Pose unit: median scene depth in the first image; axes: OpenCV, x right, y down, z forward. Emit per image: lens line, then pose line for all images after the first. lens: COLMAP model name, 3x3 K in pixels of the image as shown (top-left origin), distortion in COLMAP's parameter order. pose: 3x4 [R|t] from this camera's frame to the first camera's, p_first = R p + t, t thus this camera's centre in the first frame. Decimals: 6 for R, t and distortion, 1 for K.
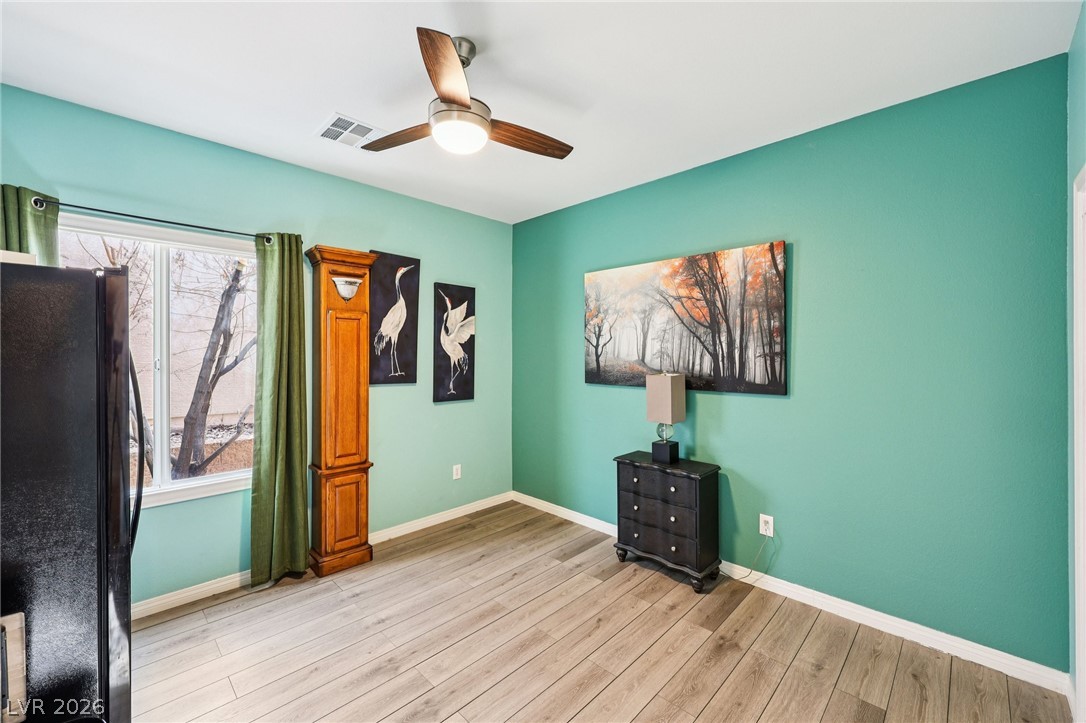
lens RADIAL K [[436.8, 0, 547.7], [0, 436.8, 355.9], [0, 0, 1]] dist [-0.002200, -0.000016]
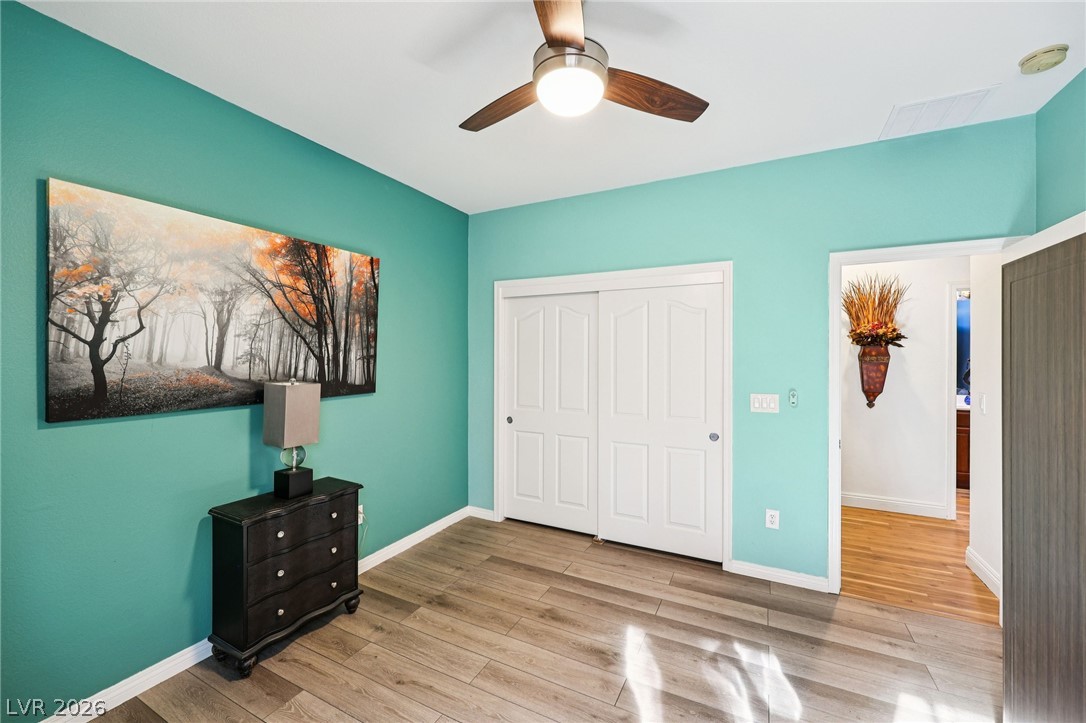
lens RADIAL K [[436.8, 0, 545.7], [0, 436.8, 356.5], [0, 0, 1]] dist [-0.002200, -0.000016]
pose [[-0.299300, -0.004829, 0.954147, -0.597234], [0.002041, 0.999982, 0.005701, -0.009111], [-0.954157, 0.003654, -0.299285, 0.789263]]
